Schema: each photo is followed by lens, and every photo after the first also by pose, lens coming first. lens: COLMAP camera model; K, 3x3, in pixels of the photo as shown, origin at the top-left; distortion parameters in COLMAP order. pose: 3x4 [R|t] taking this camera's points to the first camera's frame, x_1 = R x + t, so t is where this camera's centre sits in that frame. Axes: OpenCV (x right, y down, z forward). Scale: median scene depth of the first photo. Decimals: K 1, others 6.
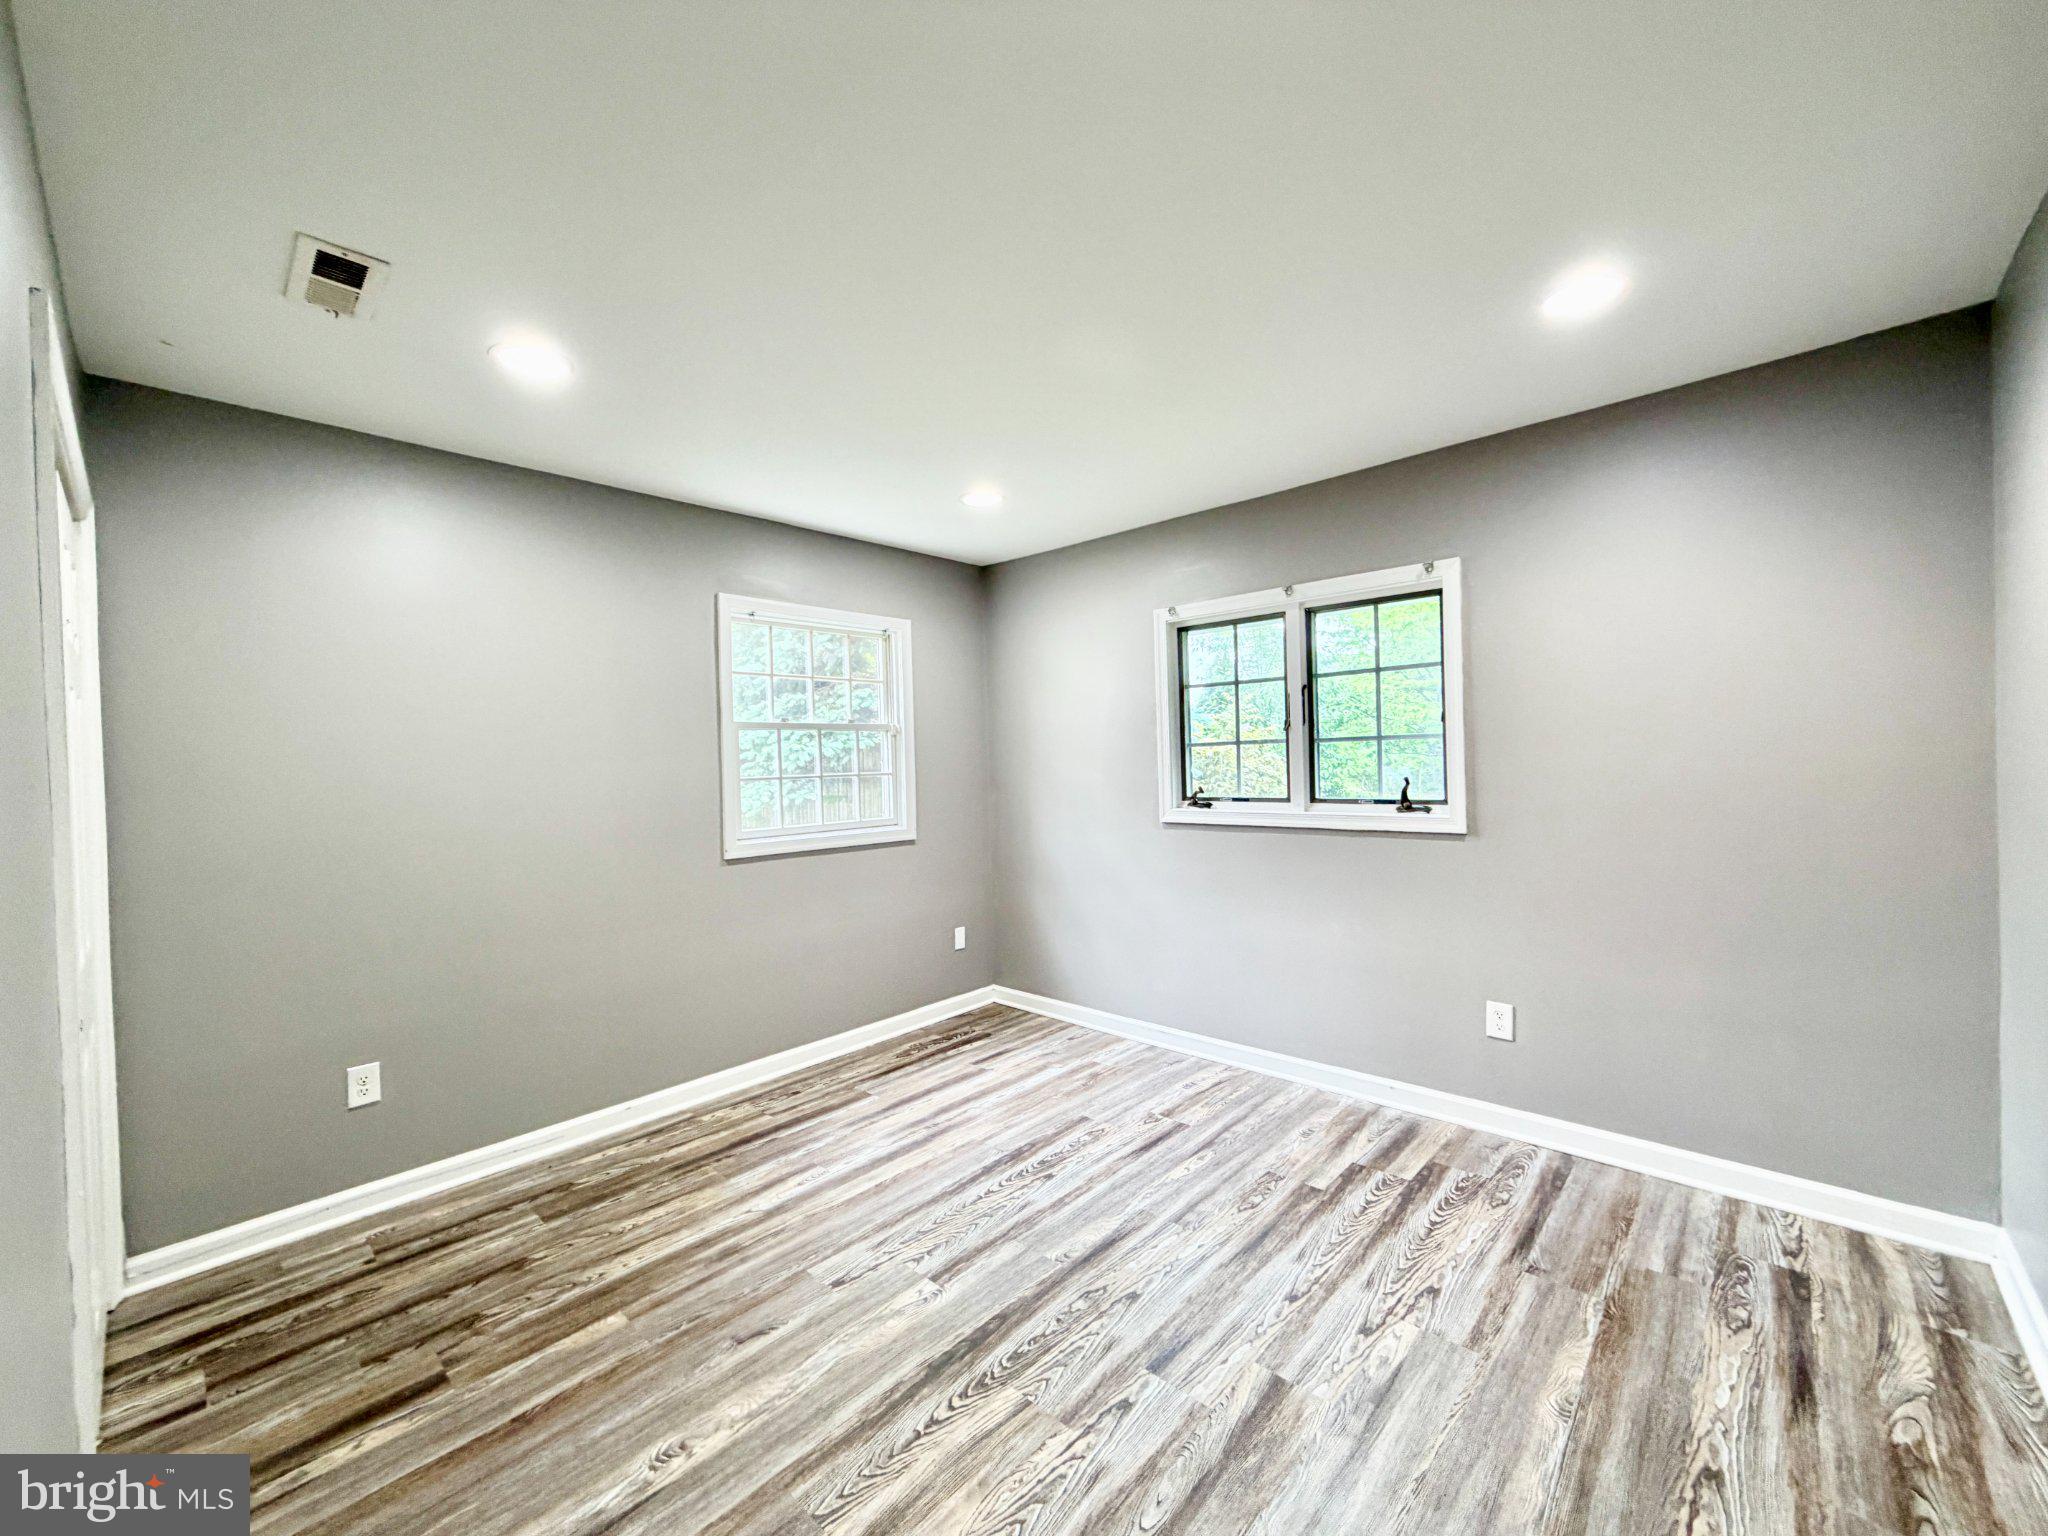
lens RADIAL K [[814.6, 0, 1016.0], [0, 814.6, 775.2], [0, 0, 1]] dist [-0.001875, 0.001003]
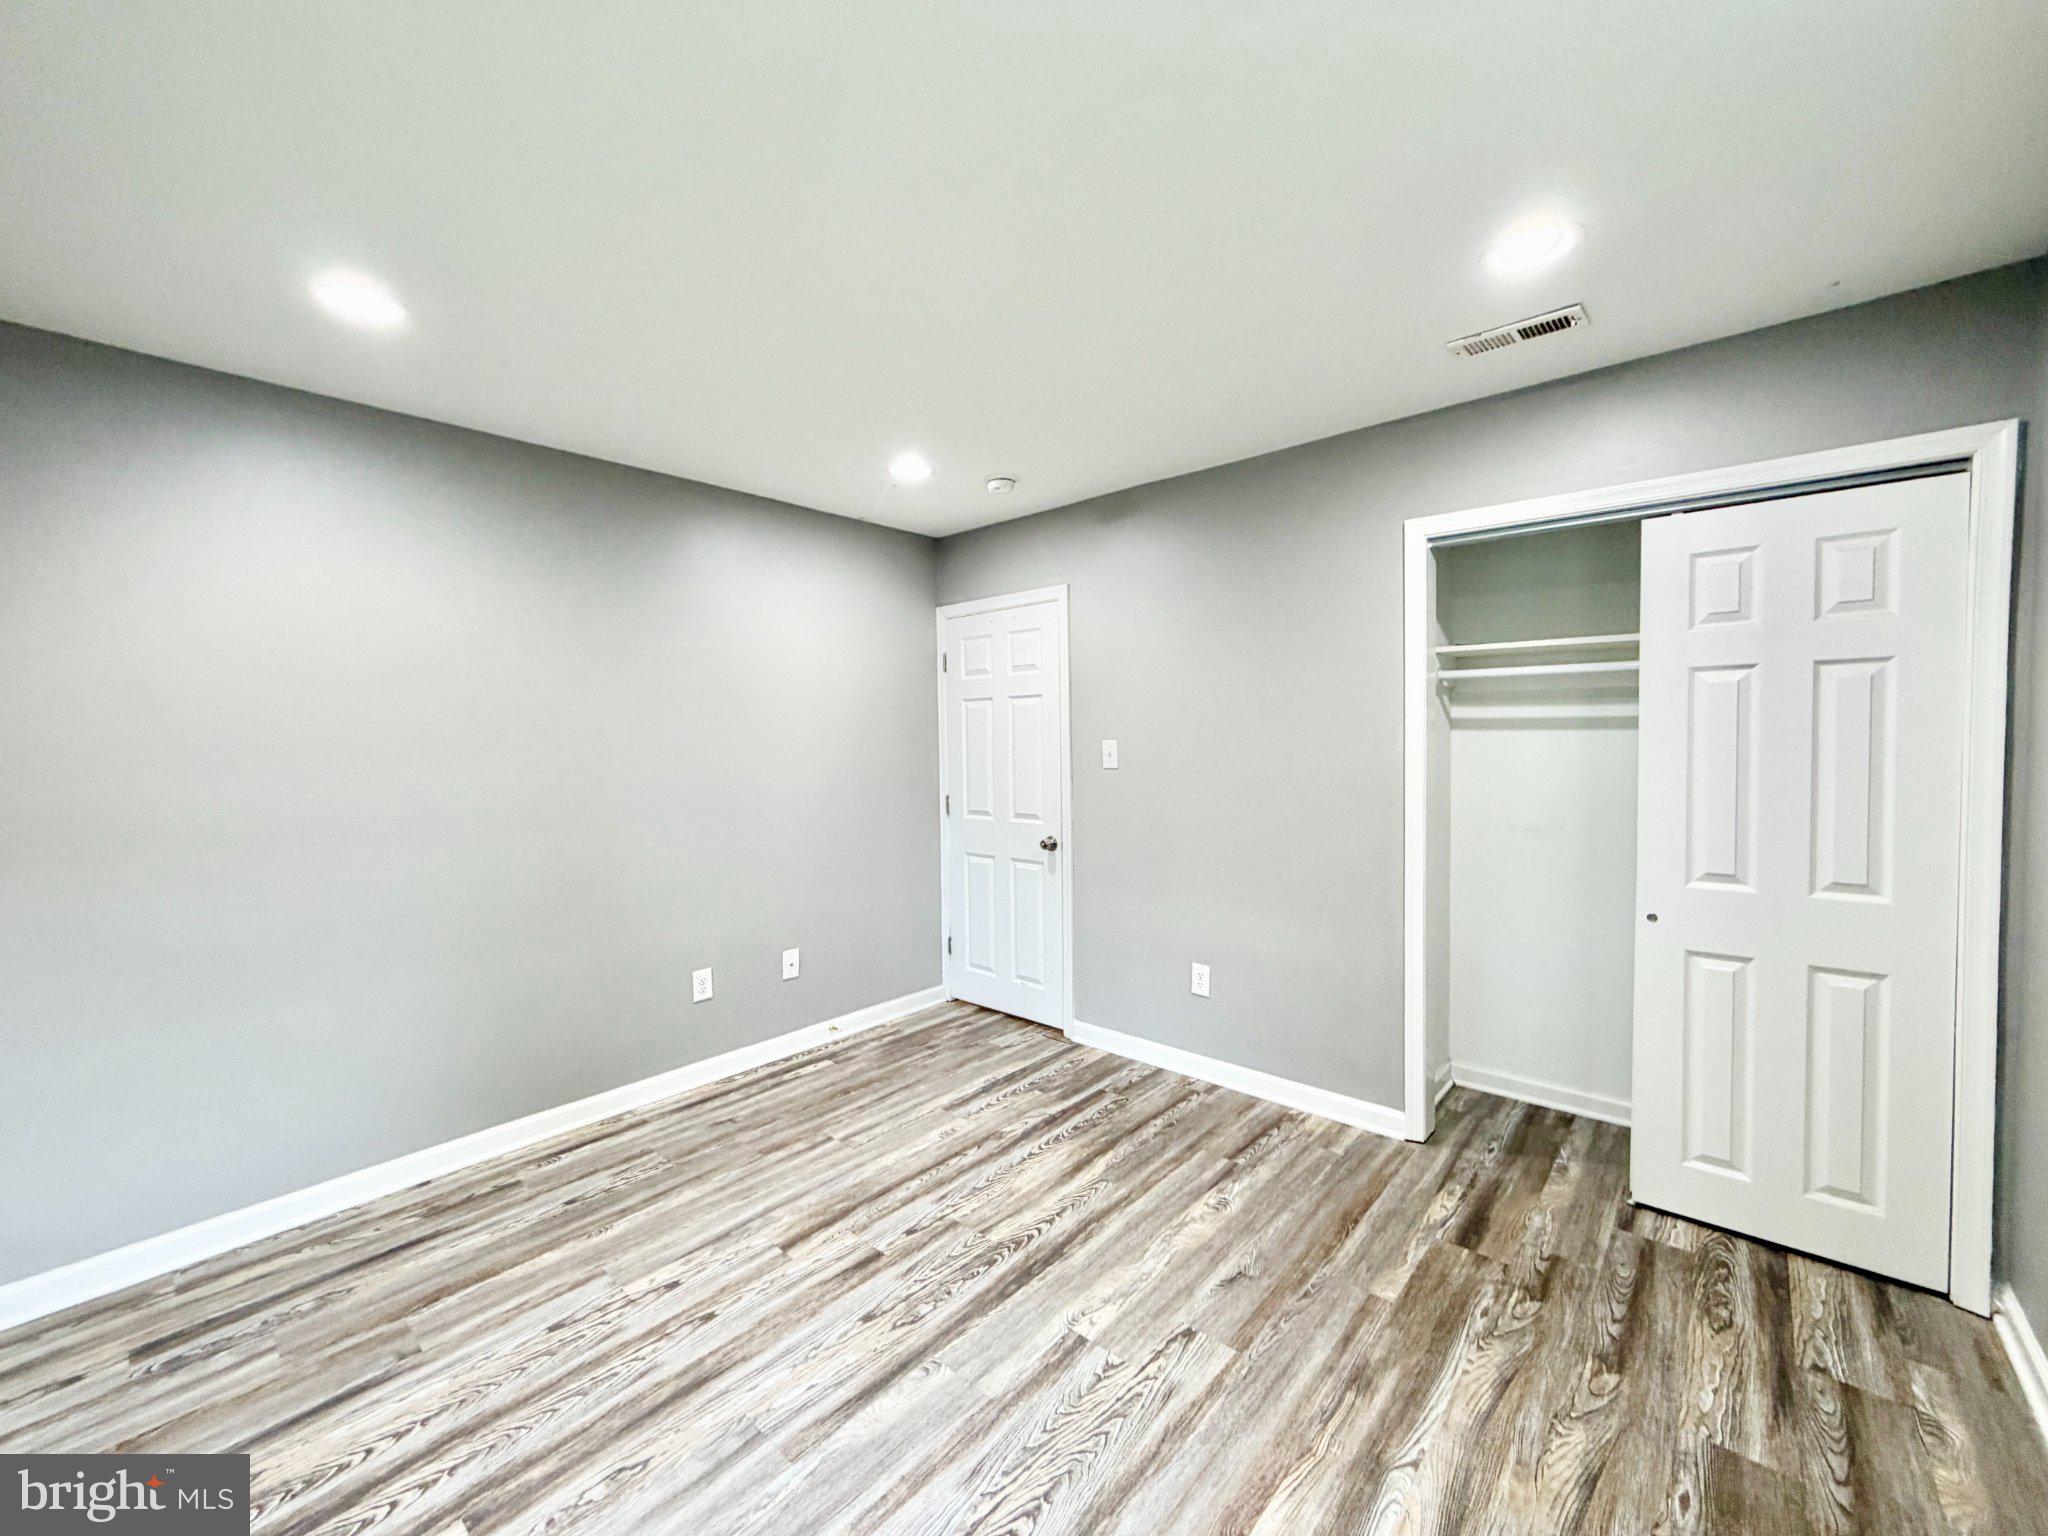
lens RADIAL K [[814.6, 0, 1015.4], [0, 814.6, 765.6], [0, 0, 1]] dist [-0.001875, 0.001003]
pose [[-0.998876, 0.042426, -0.021130, -0.039509], [0.041220, 0.997660, 0.054546, -0.060900], [0.023394, 0.053613, -0.998288, 2.017375]]
